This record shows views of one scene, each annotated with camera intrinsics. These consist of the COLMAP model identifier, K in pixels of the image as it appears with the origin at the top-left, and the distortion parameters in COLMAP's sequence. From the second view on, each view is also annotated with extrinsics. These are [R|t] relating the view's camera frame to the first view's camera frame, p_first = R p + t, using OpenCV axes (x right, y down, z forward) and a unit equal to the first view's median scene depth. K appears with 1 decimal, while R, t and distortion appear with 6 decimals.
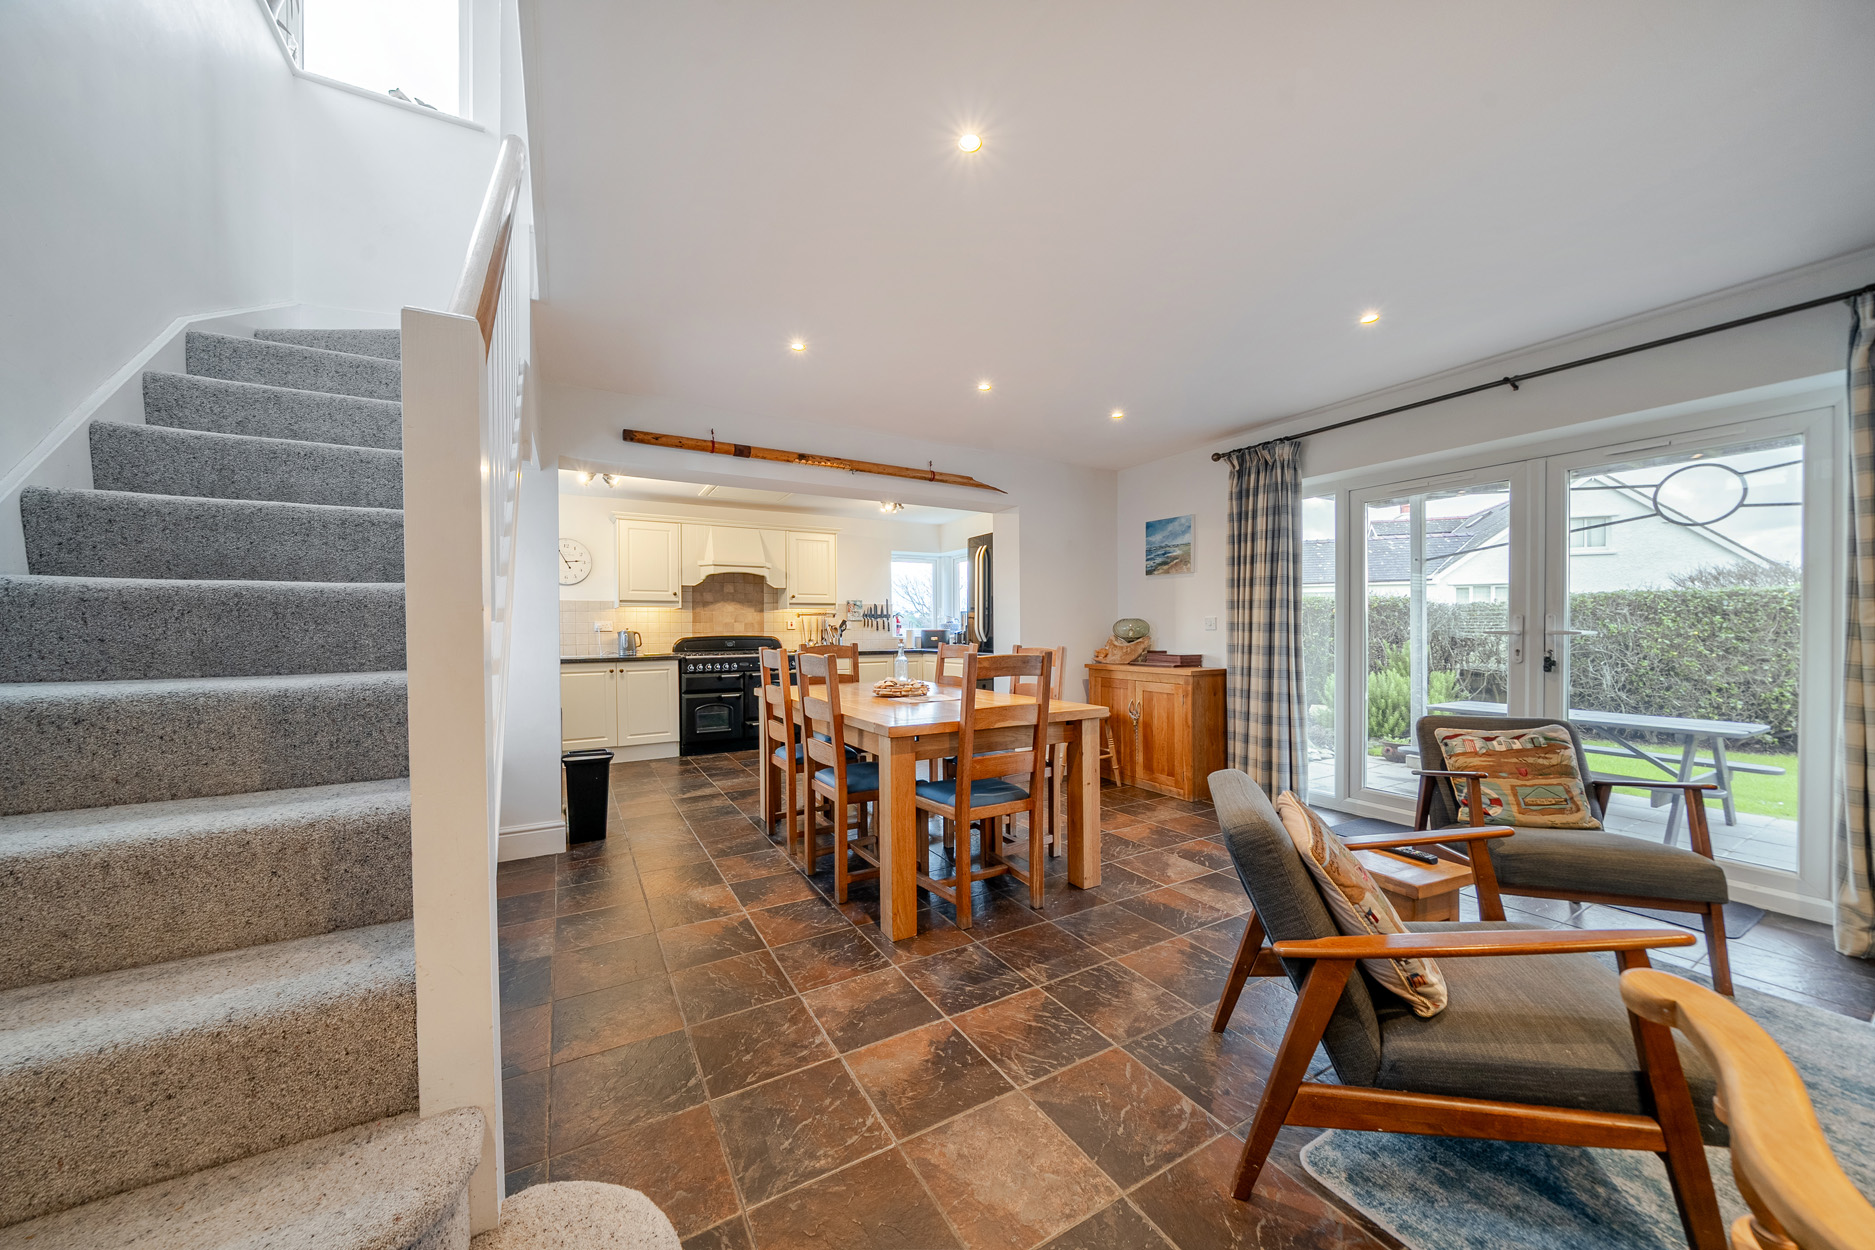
lens RADIAL K [[643.9, 0, 936.8], [0, 643.9, 632.5], [0, 0, 1]] dist [-0.009603, 0.000294]
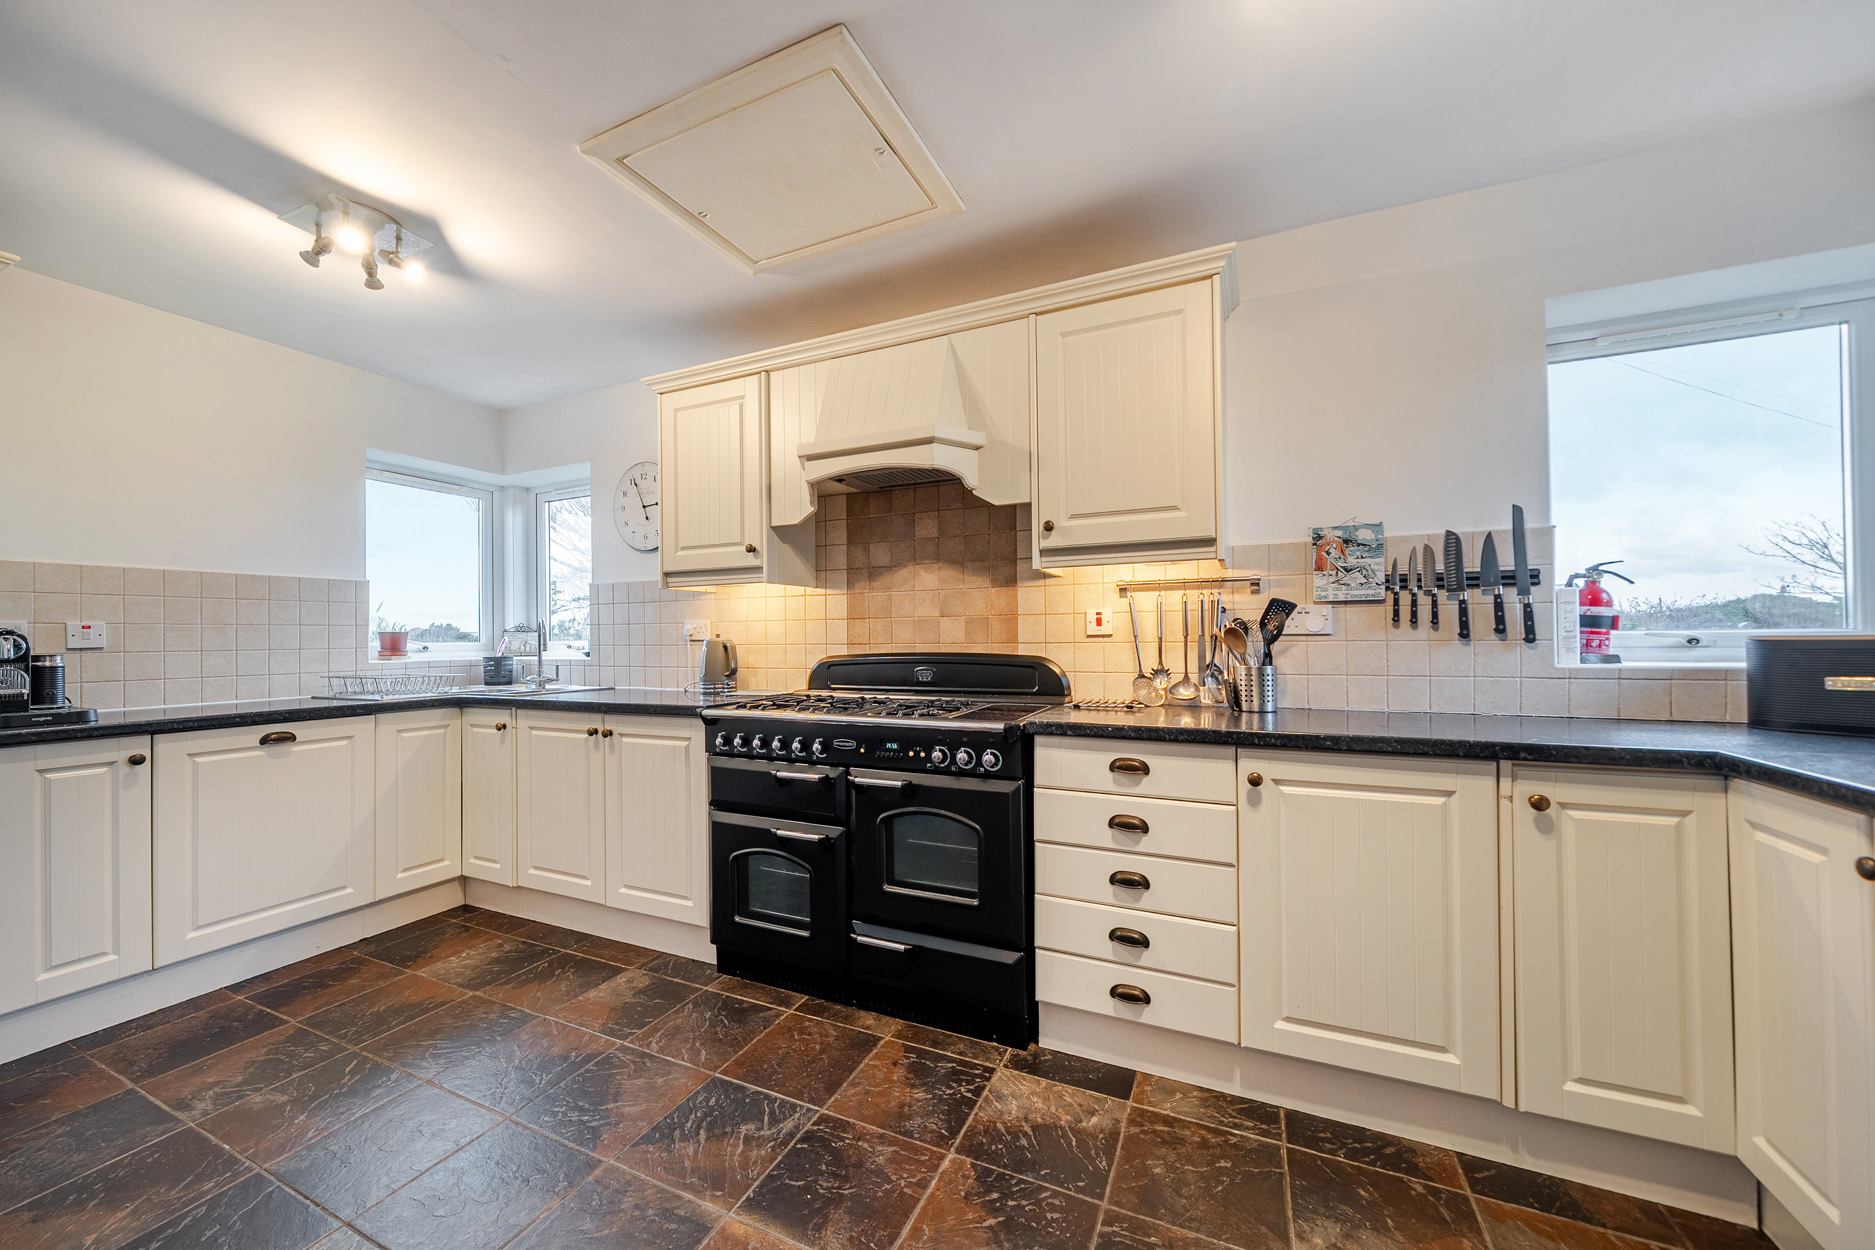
lens RADIAL K [[714.4, 0, 906.0], [0, 714.4, 632.4], [0, 0, 1]] dist [-0.002154, -0.000018]
pose [[0.555939, -0.005940, -0.831202, 0.017802], [-0.001881, 0.999963, -0.008404, -0.004124], [0.831221, 0.006236, 0.555907, 0.829526]]
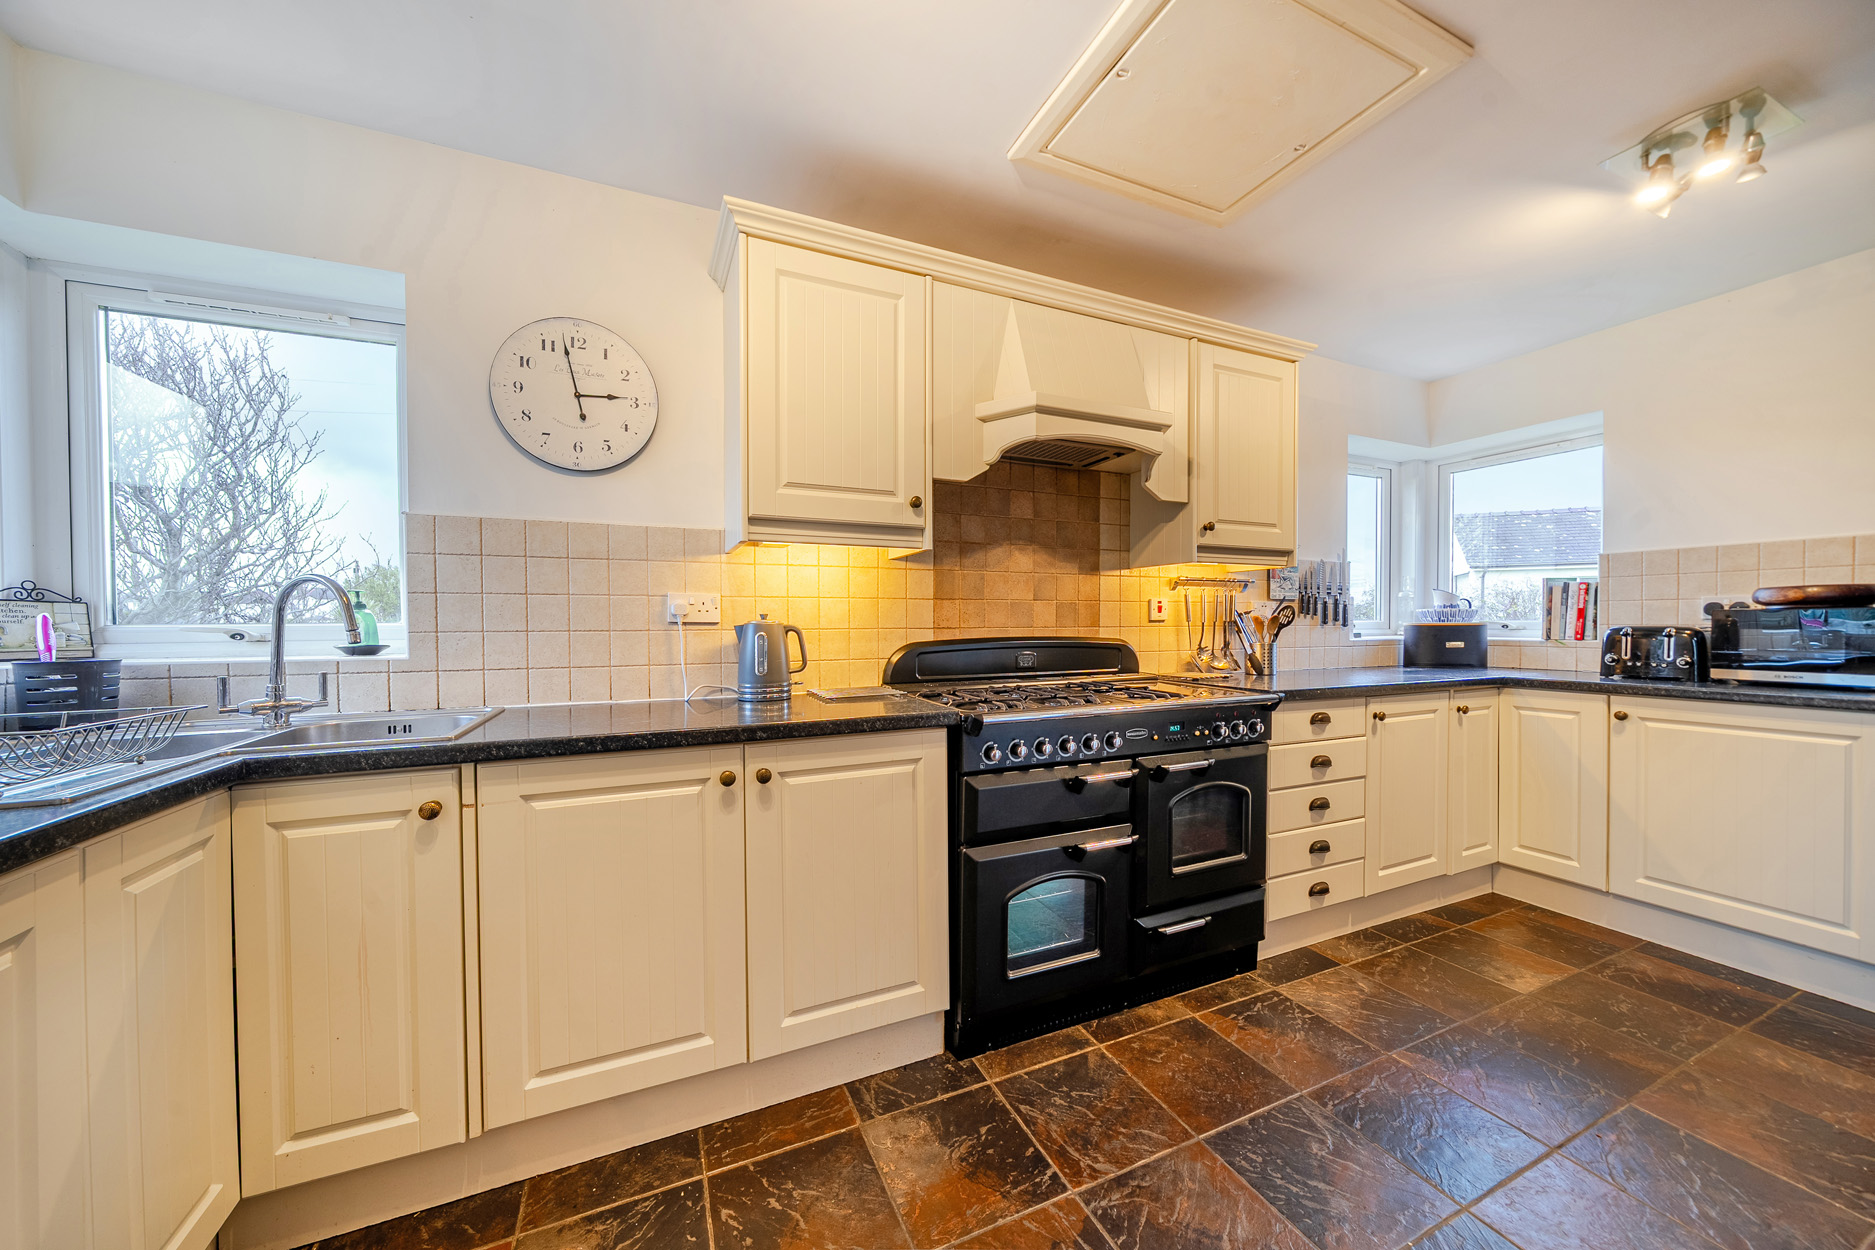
lens RADIAL K [[654.8, 0, 937.7], [0, 654.8, 634.0], [0, 0, 1]] dist [-0.007448, 0.000097]
pose [[0.994518, 0.003171, -0.104519, -0.362636], [-0.002489, 0.999975, 0.006655, 0.000471], [0.104537, -0.006358, 0.994501, 0.687623]]
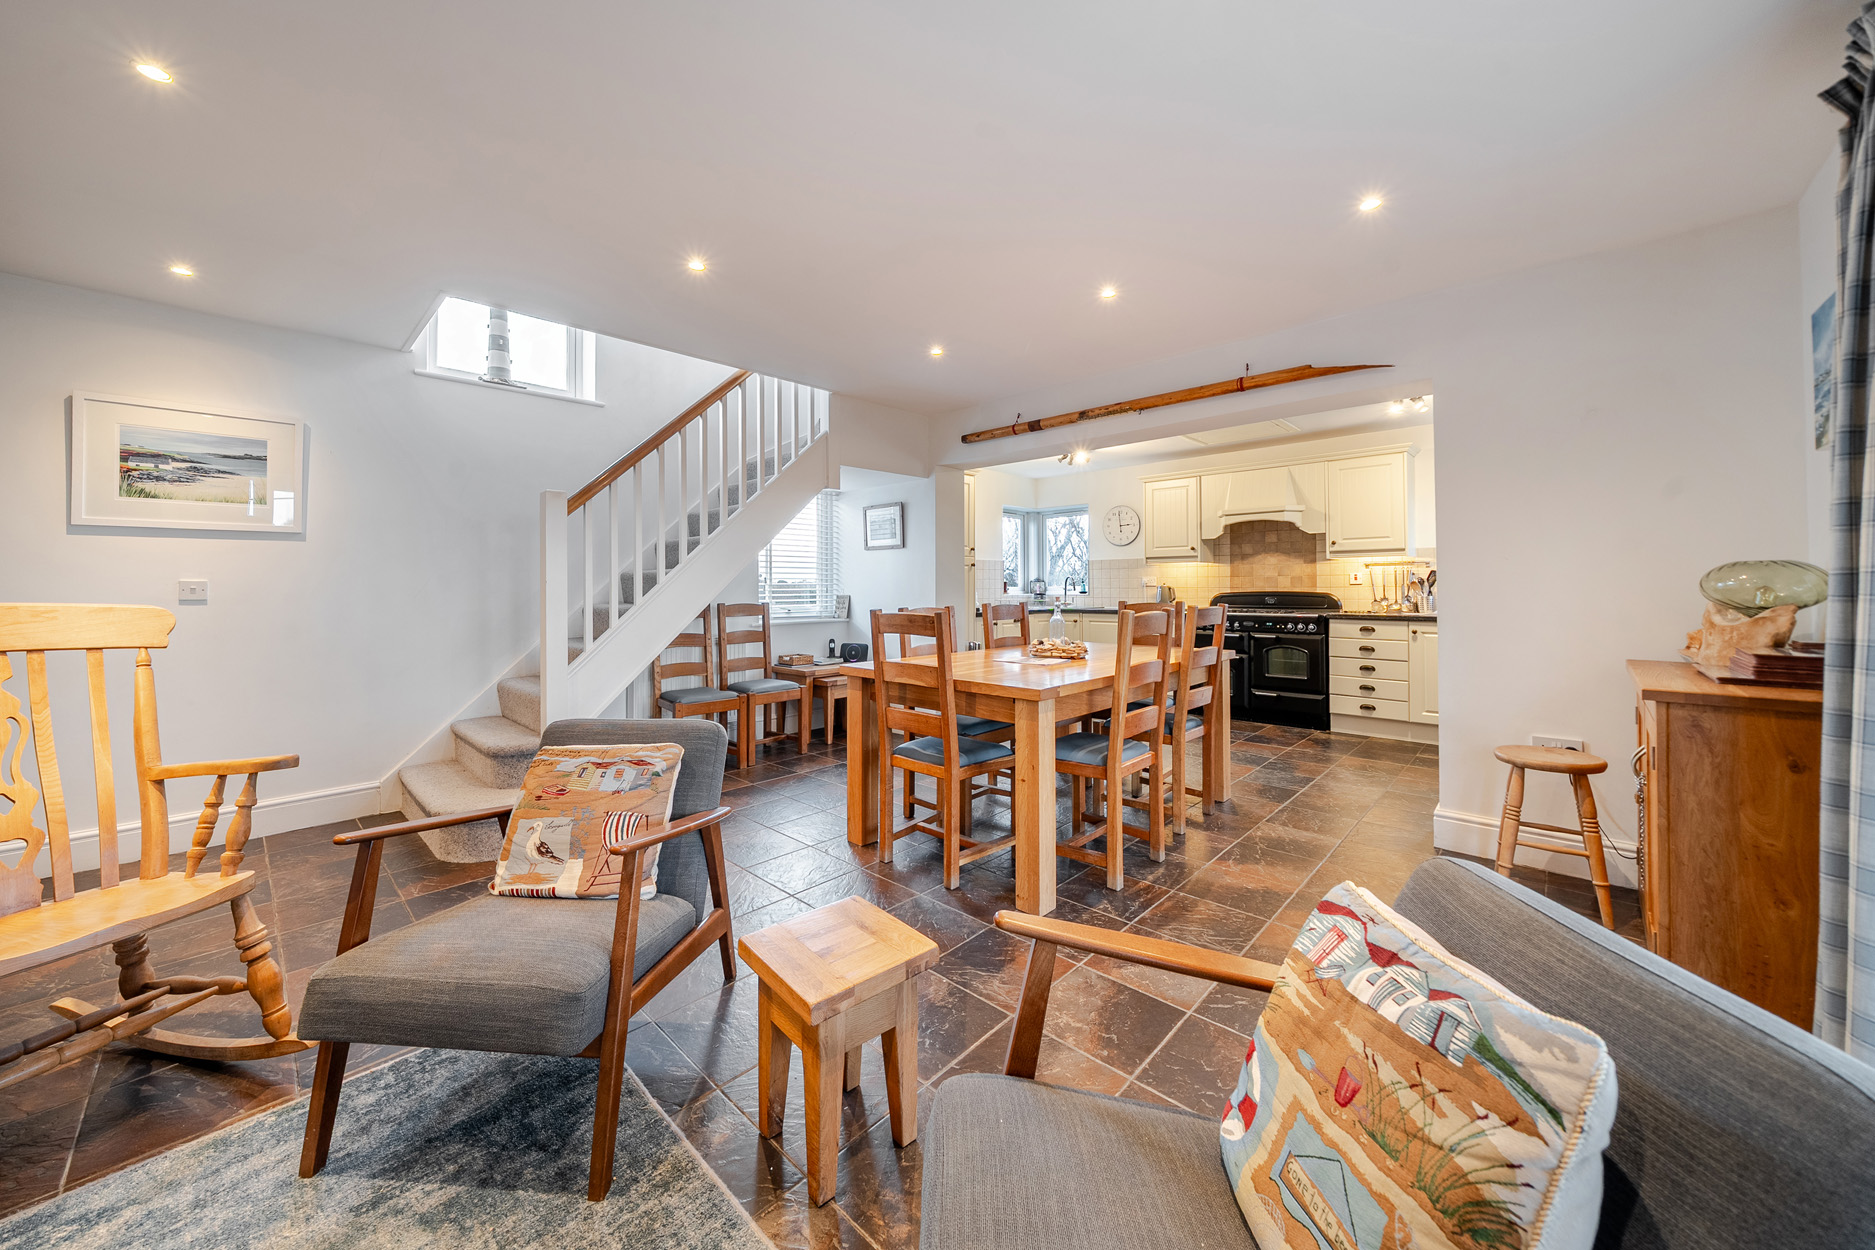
lens RADIAL K [[679.5, 0, 910.4], [0, 679.5, 581.2], [0, 0, 1]] dist [-0.000689, 0.000094]
pose [[0.265149, -0.002898, -0.964203, 0.485061], [-0.001987, 0.999992, -0.003552, -0.005189], [0.964205, 0.002858, 0.265141, 0.302131]]
